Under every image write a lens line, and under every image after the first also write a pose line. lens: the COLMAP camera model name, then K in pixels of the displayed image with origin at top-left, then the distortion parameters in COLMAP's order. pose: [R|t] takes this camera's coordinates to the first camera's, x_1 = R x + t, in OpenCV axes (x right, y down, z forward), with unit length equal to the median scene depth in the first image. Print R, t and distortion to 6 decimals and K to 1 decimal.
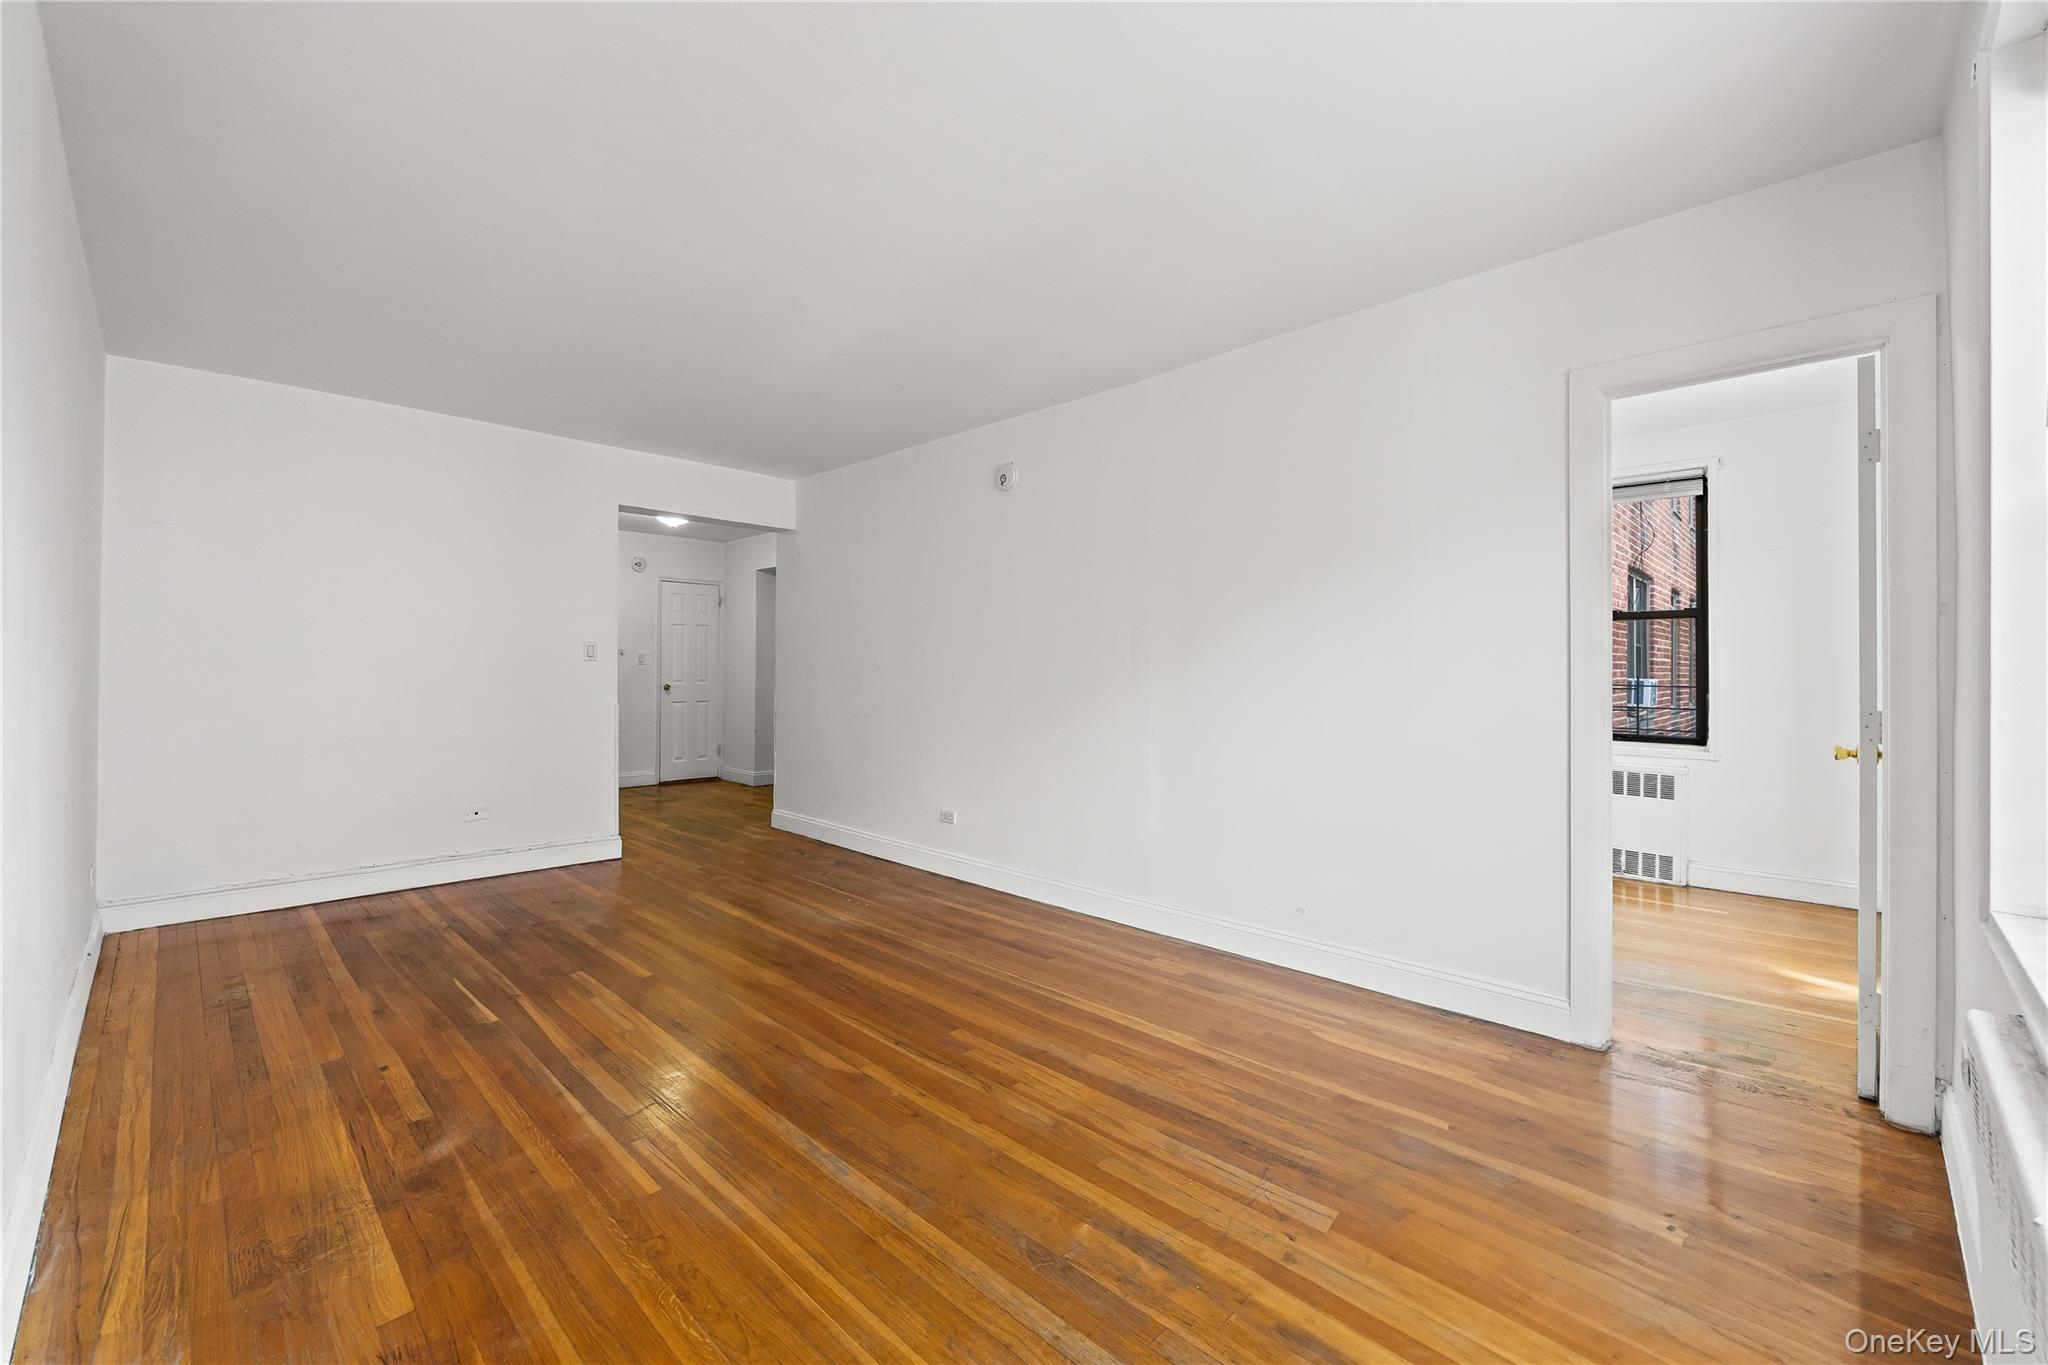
lens RADIAL K [[839.1, 0, 1027.7], [0, 839.1, 676.5], [0, 0, 1]] dist [0.000448, 0.000451]
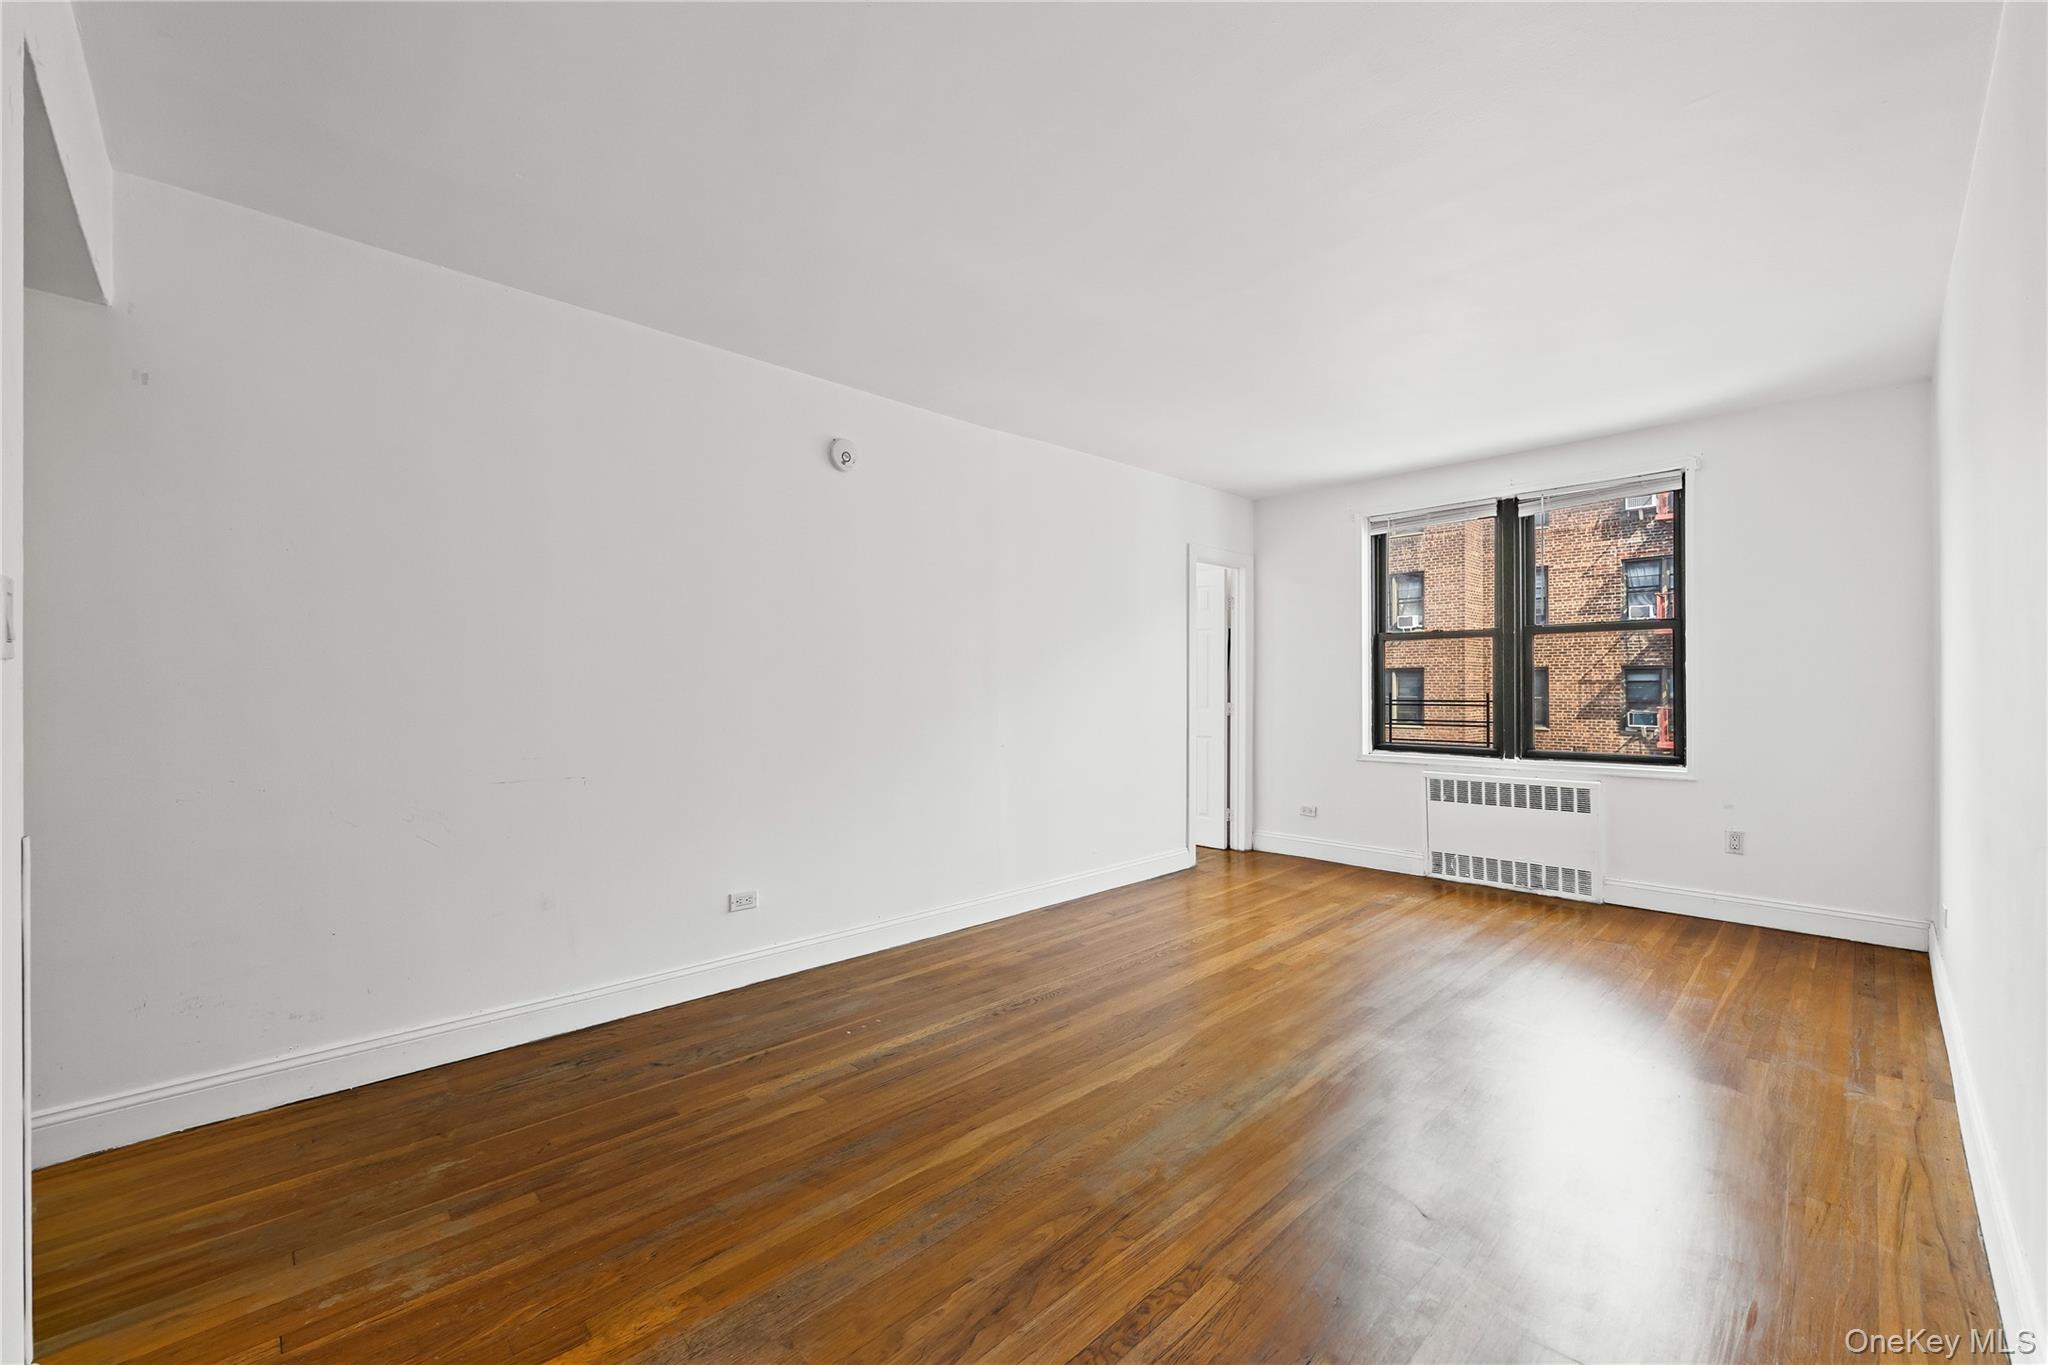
lens RADIAL K [[811.6, 0, 1022.3], [0, 811.6, 695.3], [0, 0, 1]] dist [-0.000896, -0.000140]
pose [[0.026219, -0.007299, 0.999630, -1.535970], [0.010343, 0.999922, 0.007030, -0.011725], [-0.999603, 0.010155, 0.026293, 1.514000]]
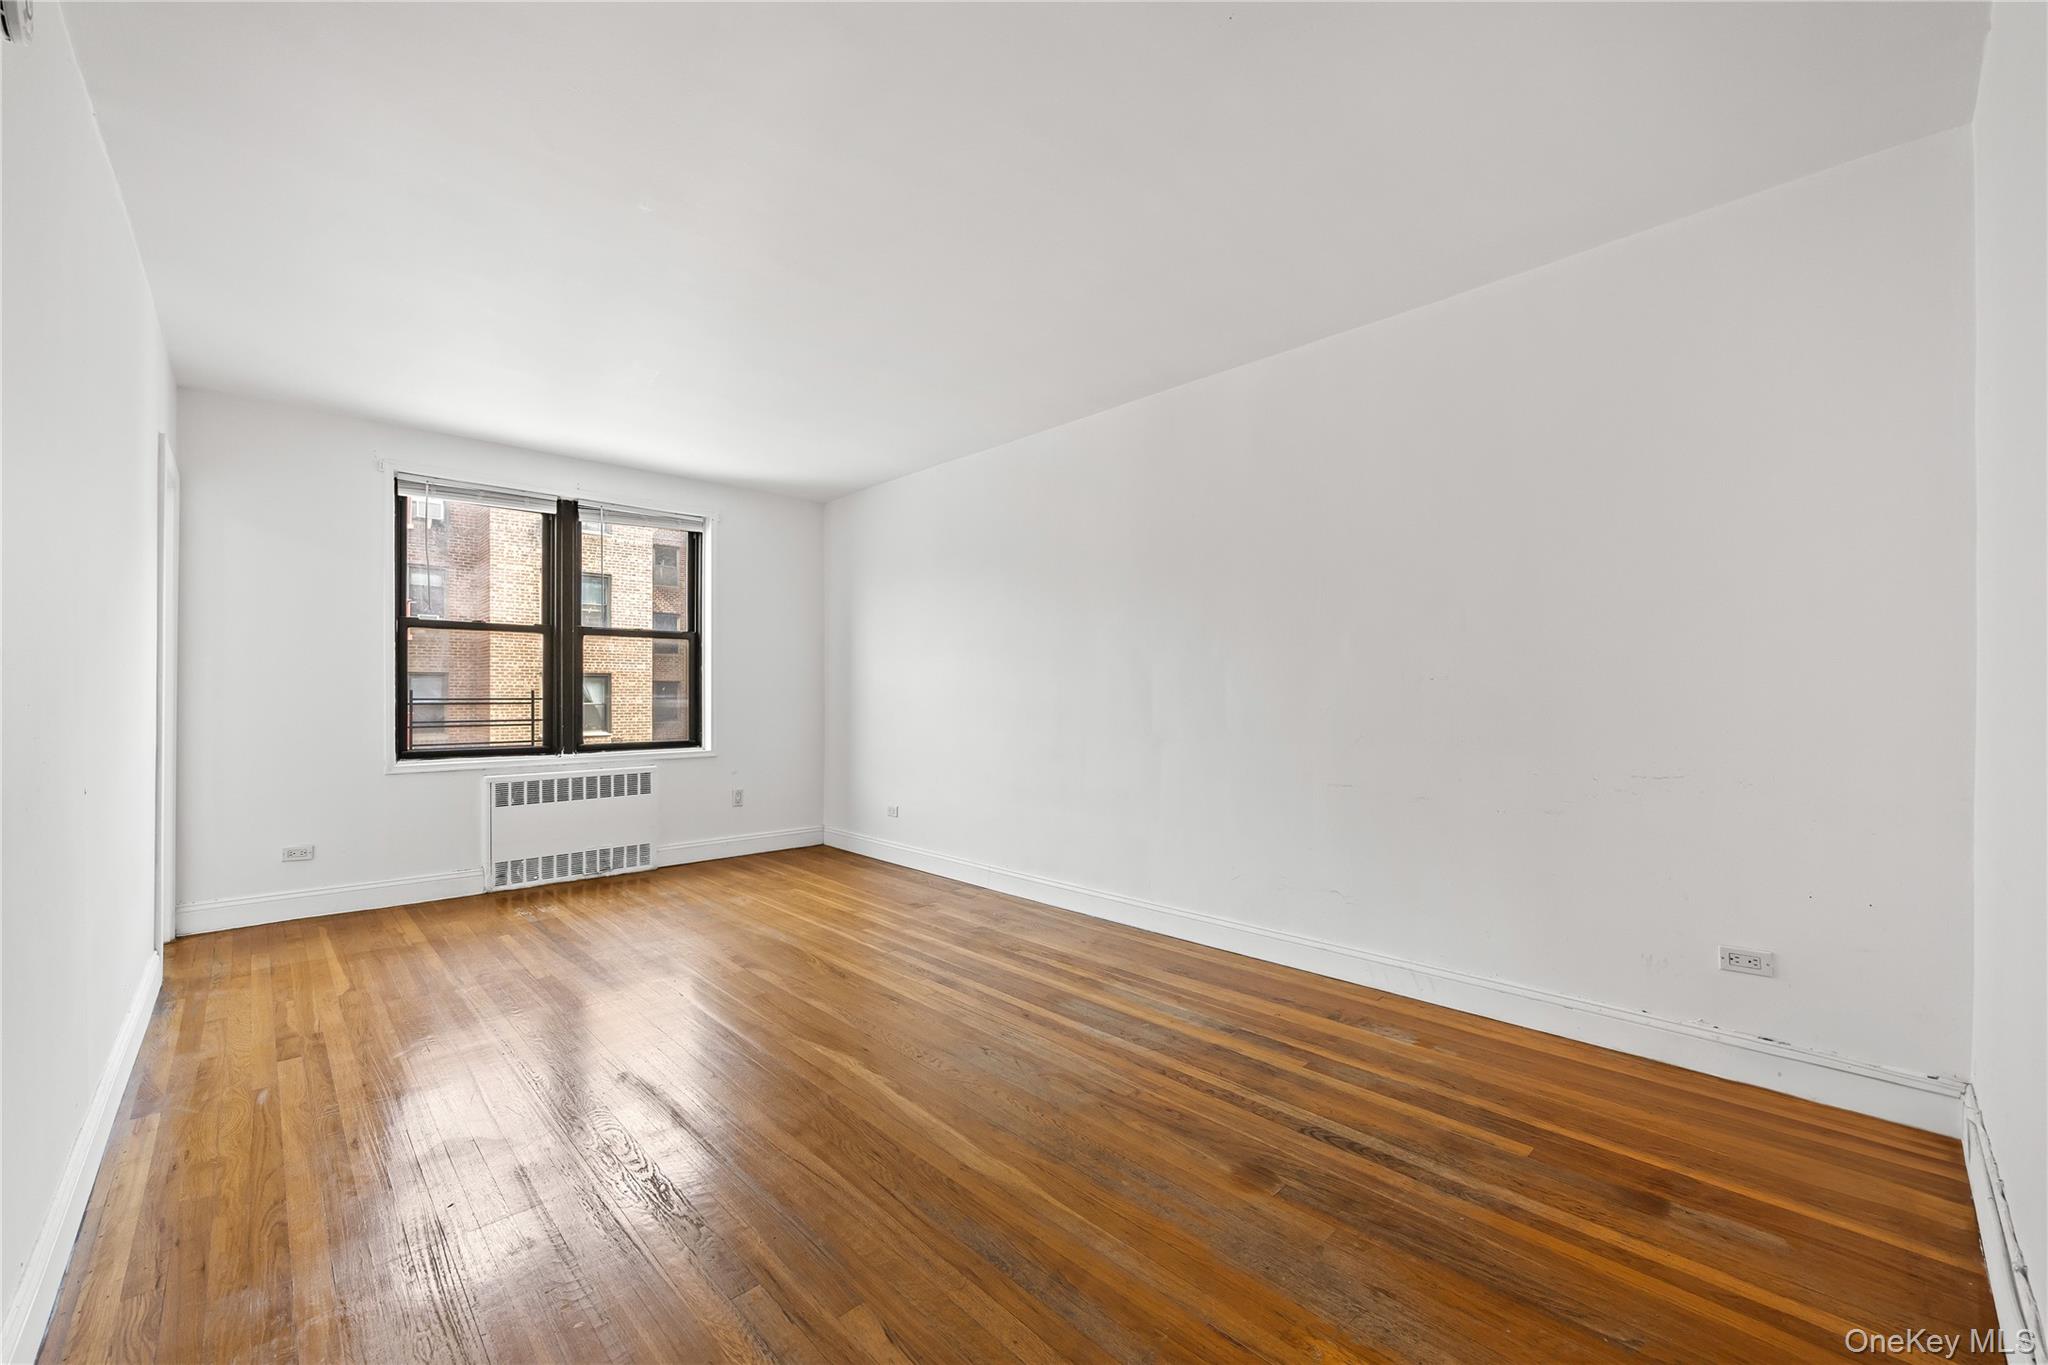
lens RADIAL K [[811.6, 0, 1022.3], [0, 811.6, 695.3], [0, 0, 1]] dist [-0.000896, -0.000140]
pose [[-0.998865, 0.000472, 0.047632, -0.740418], [0.000880, 0.999963, 0.008539, 0.006252], [-0.047626, 0.008571, -0.998828, 2.375929]]
